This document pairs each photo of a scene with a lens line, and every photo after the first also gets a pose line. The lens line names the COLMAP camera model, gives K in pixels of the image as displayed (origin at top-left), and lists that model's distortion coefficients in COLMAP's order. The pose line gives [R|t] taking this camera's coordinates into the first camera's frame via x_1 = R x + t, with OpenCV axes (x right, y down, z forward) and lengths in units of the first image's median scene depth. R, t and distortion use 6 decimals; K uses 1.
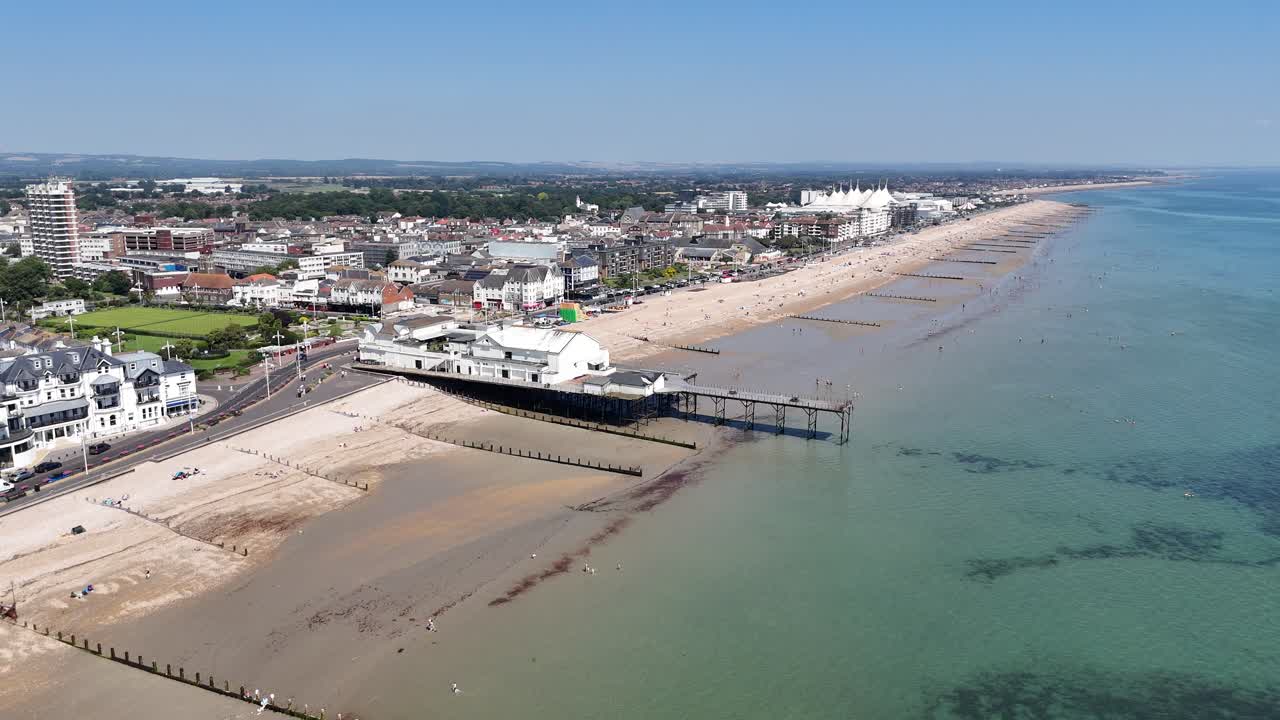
lens RADIAL K [[960.3, 0, 640.0], [0, 960.3, 360.0], [0, 0, 1]] dist [0.057524, -0.006107]
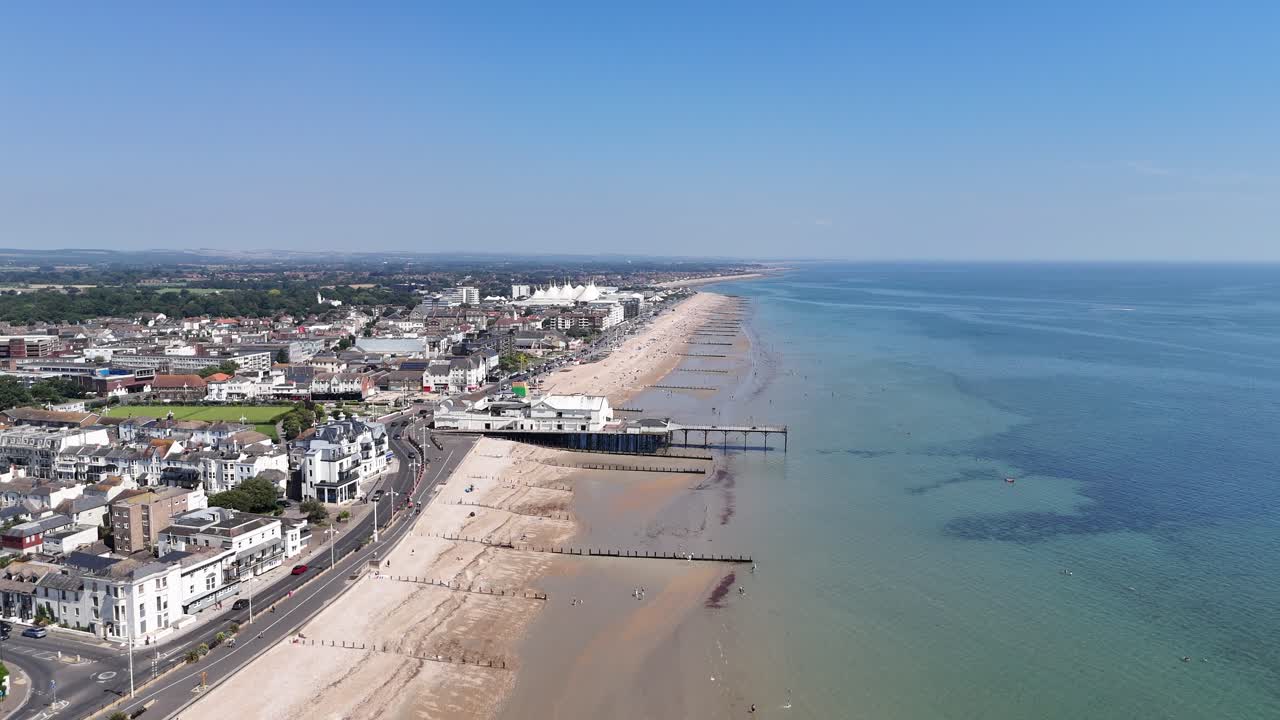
lens RADIAL K [[960.3, 0, 640.0], [0, 960.3, 360.0], [0, 0, 1]] dist [0.057524, -0.006107]
pose [[0.930755, -0.039009, 0.363557, -0.523962], [0.071414, 0.994538, -0.076119, 0.031116], [-0.358602, 0.096811, 0.928457, -0.407305]]
